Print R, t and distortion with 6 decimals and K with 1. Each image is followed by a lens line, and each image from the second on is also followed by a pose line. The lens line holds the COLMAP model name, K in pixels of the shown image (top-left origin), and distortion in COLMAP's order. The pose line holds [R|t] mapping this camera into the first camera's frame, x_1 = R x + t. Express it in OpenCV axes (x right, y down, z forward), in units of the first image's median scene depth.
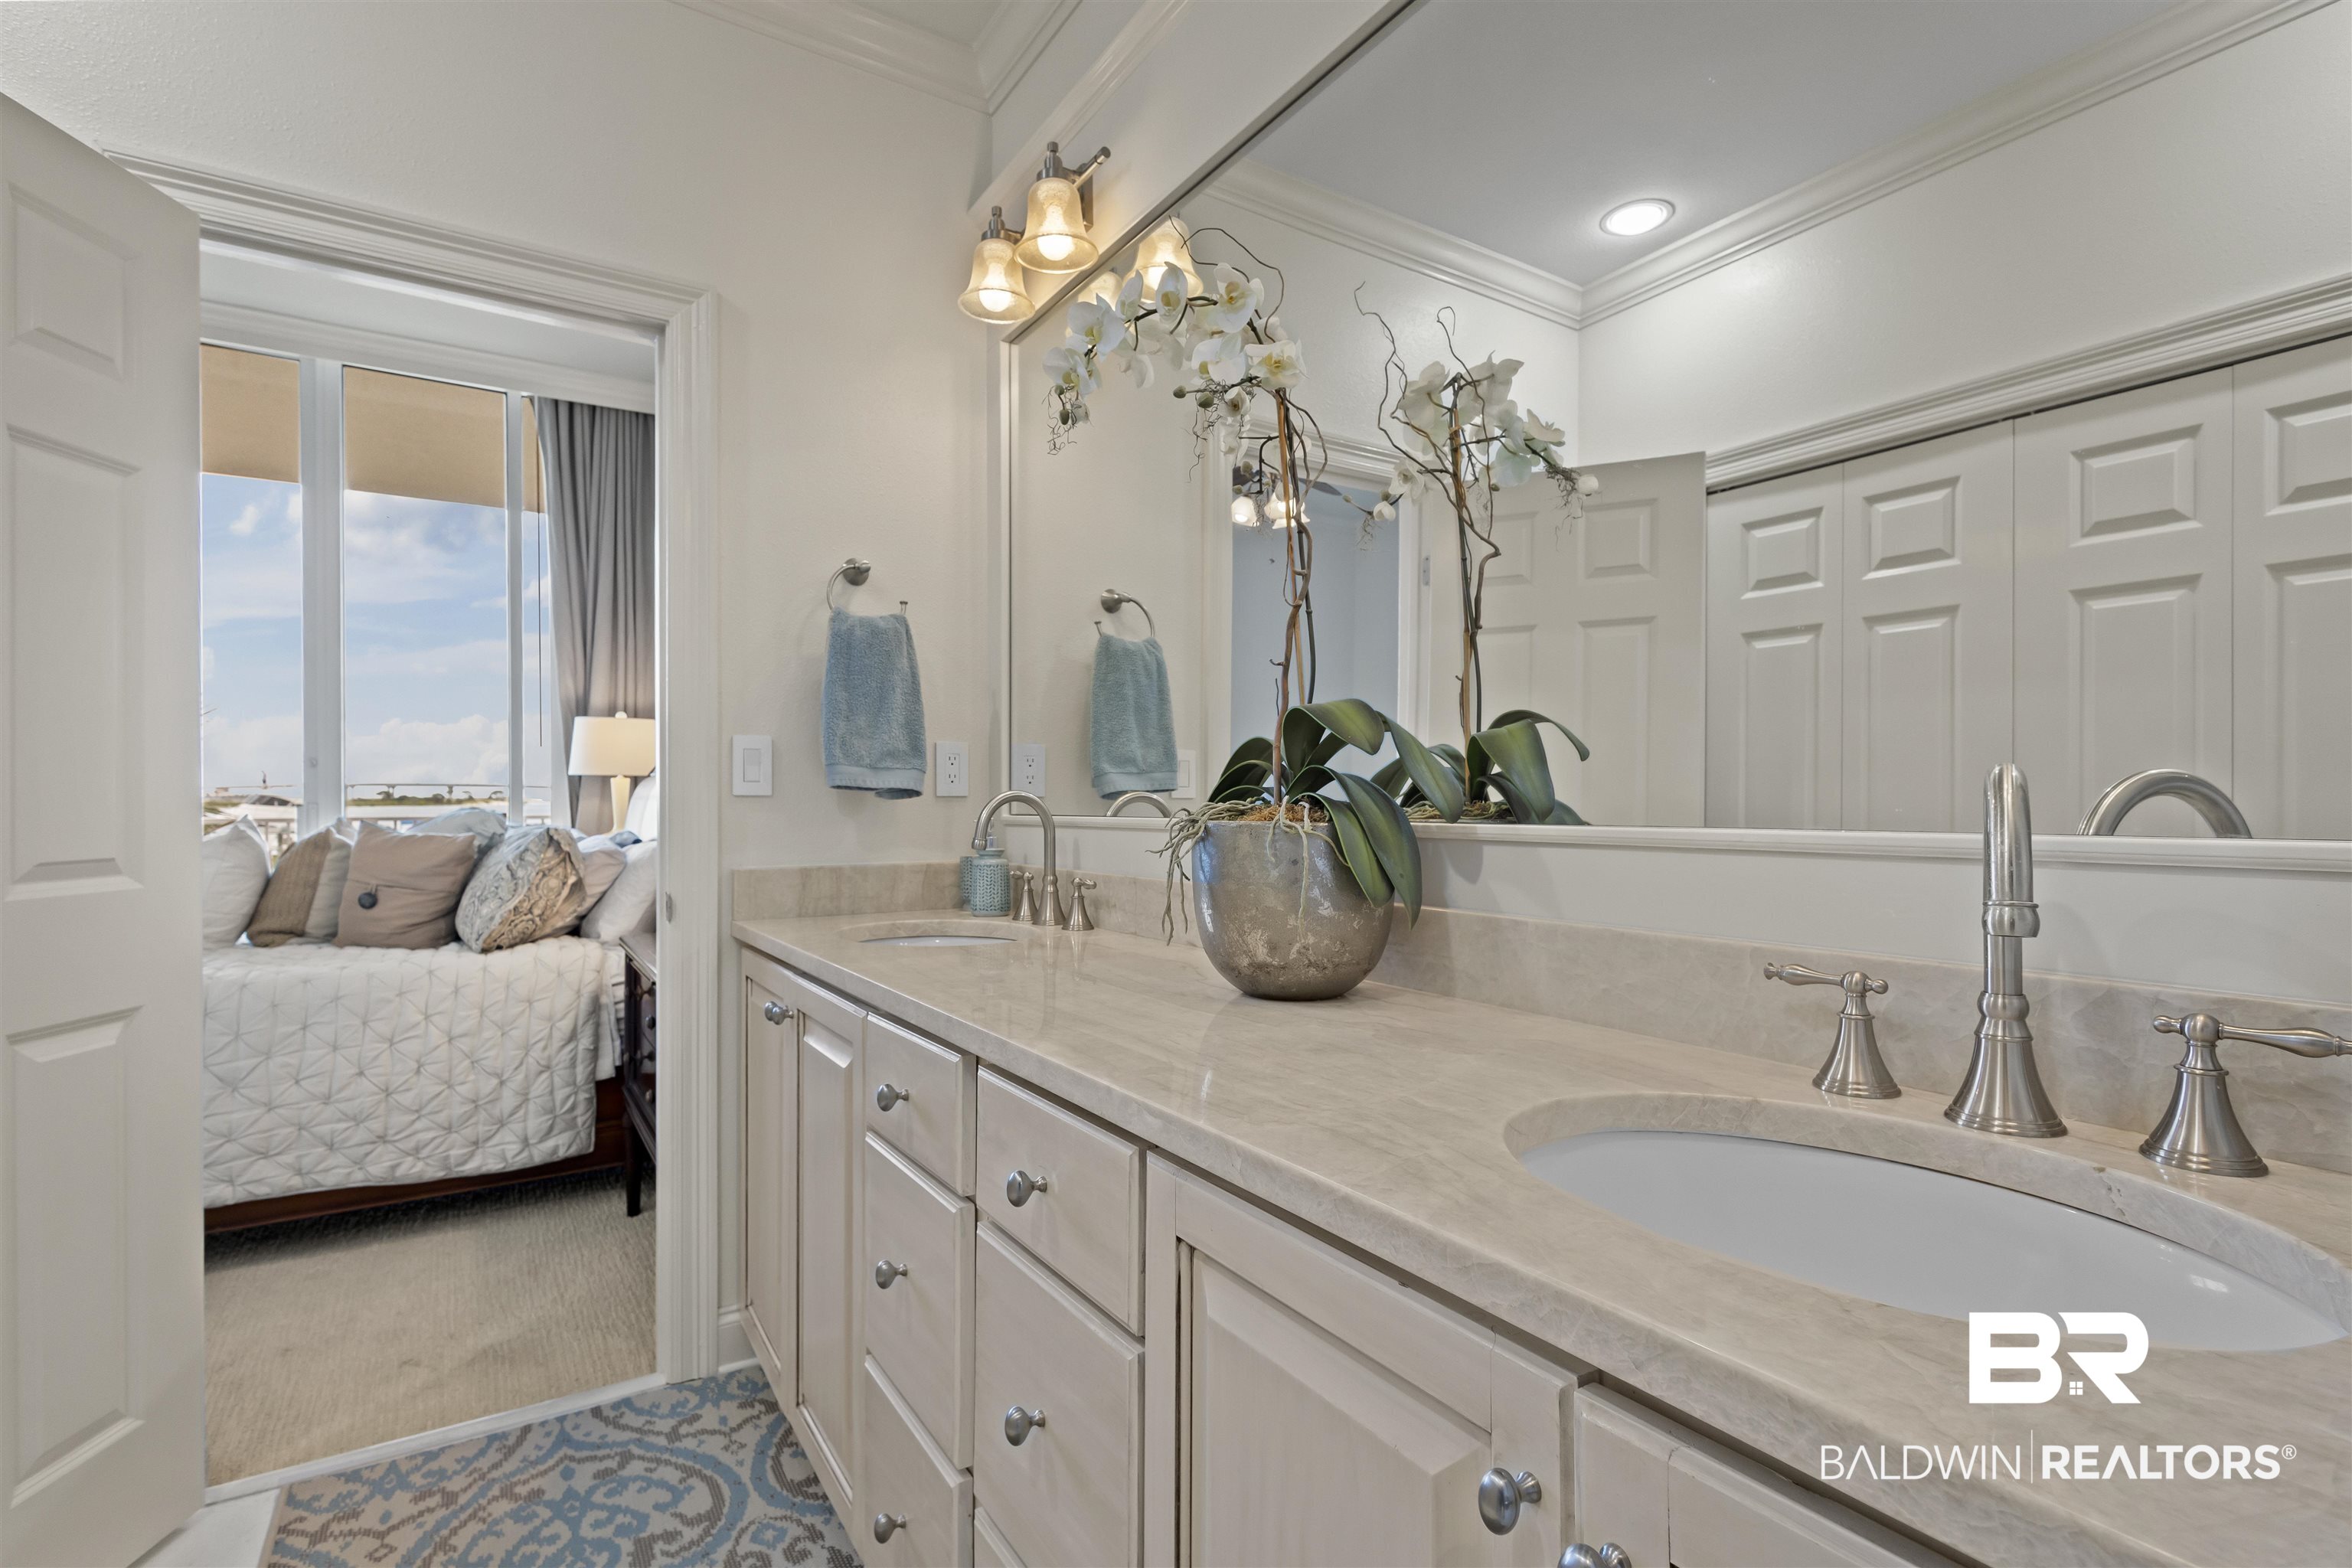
lens RADIAL K [[1077.8, 0, 1175.8], [0, 1077.8, 791.2], [0, 0, 1]] dist [0.005347, 0.000399]
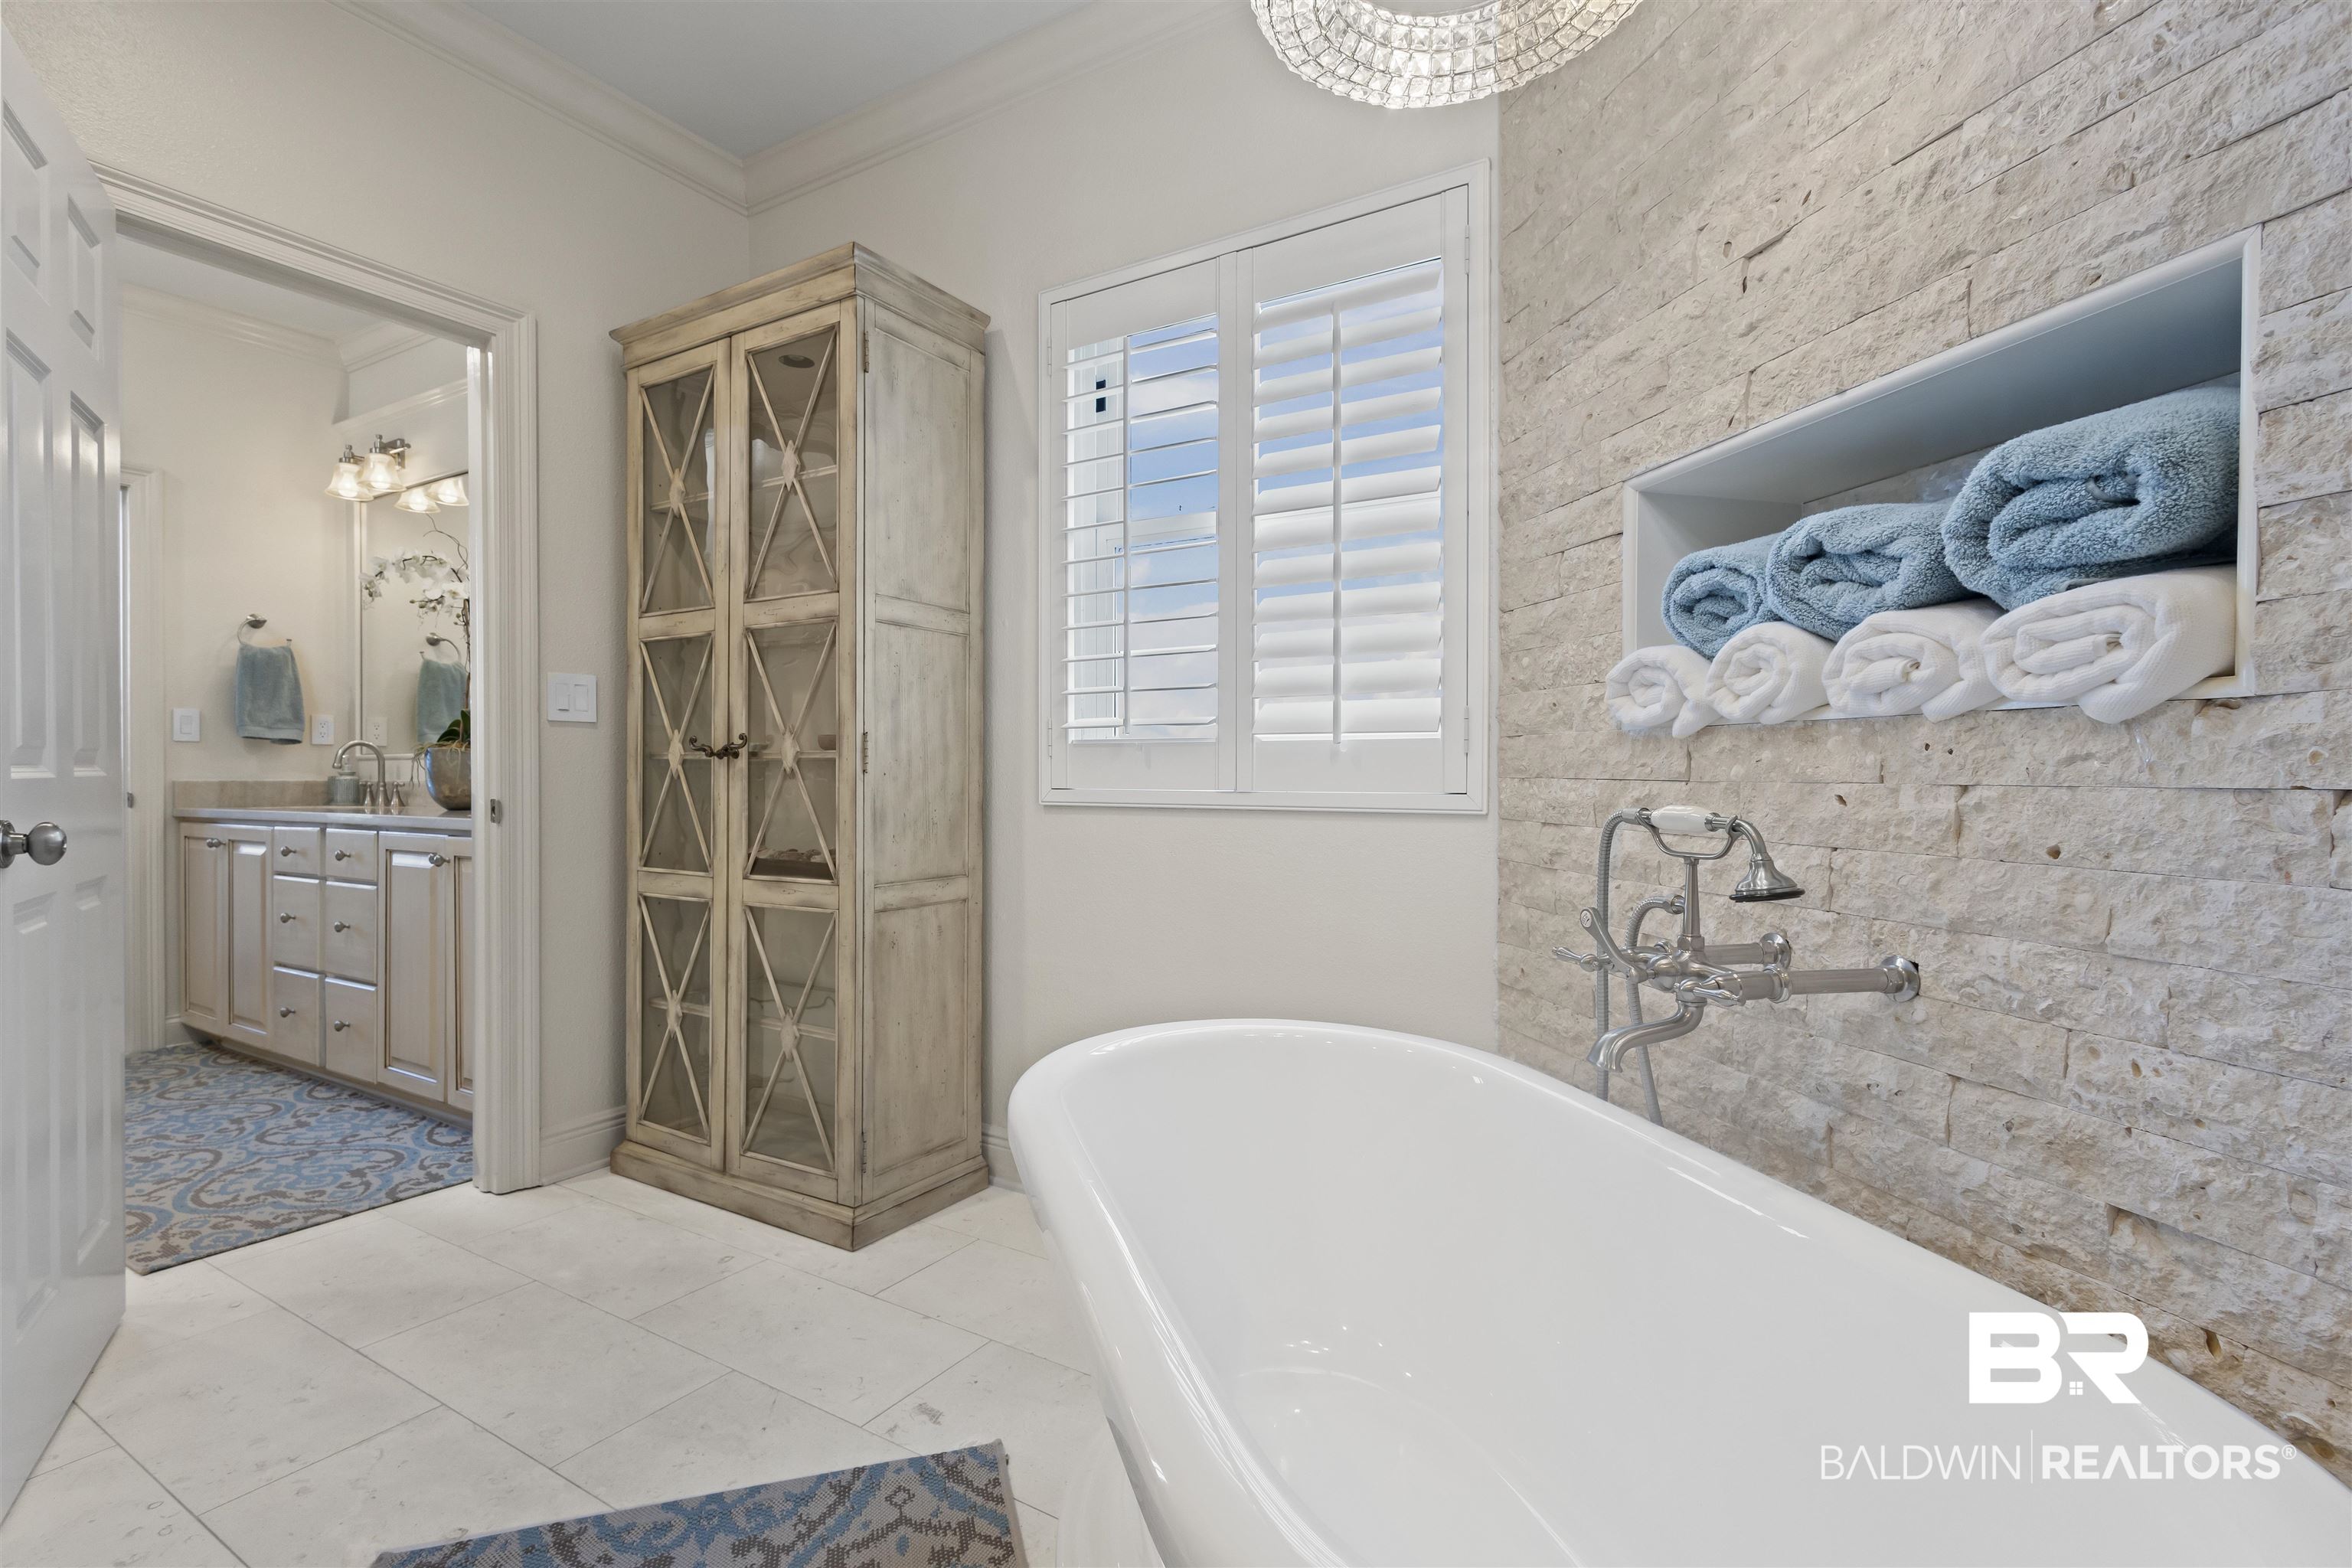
lens RADIAL K [[1077.8, 0, 1172.2], [0, 1077.8, 796.4], [0, 0, 1]] dist [0.005347, 0.000399]
pose [[0.899263, 0.000051, 0.437408, 0.312497], [-0.010071, 0.999737, 0.020587, 0.043303], [-0.437292, -0.022919, 0.899028, -1.400033]]
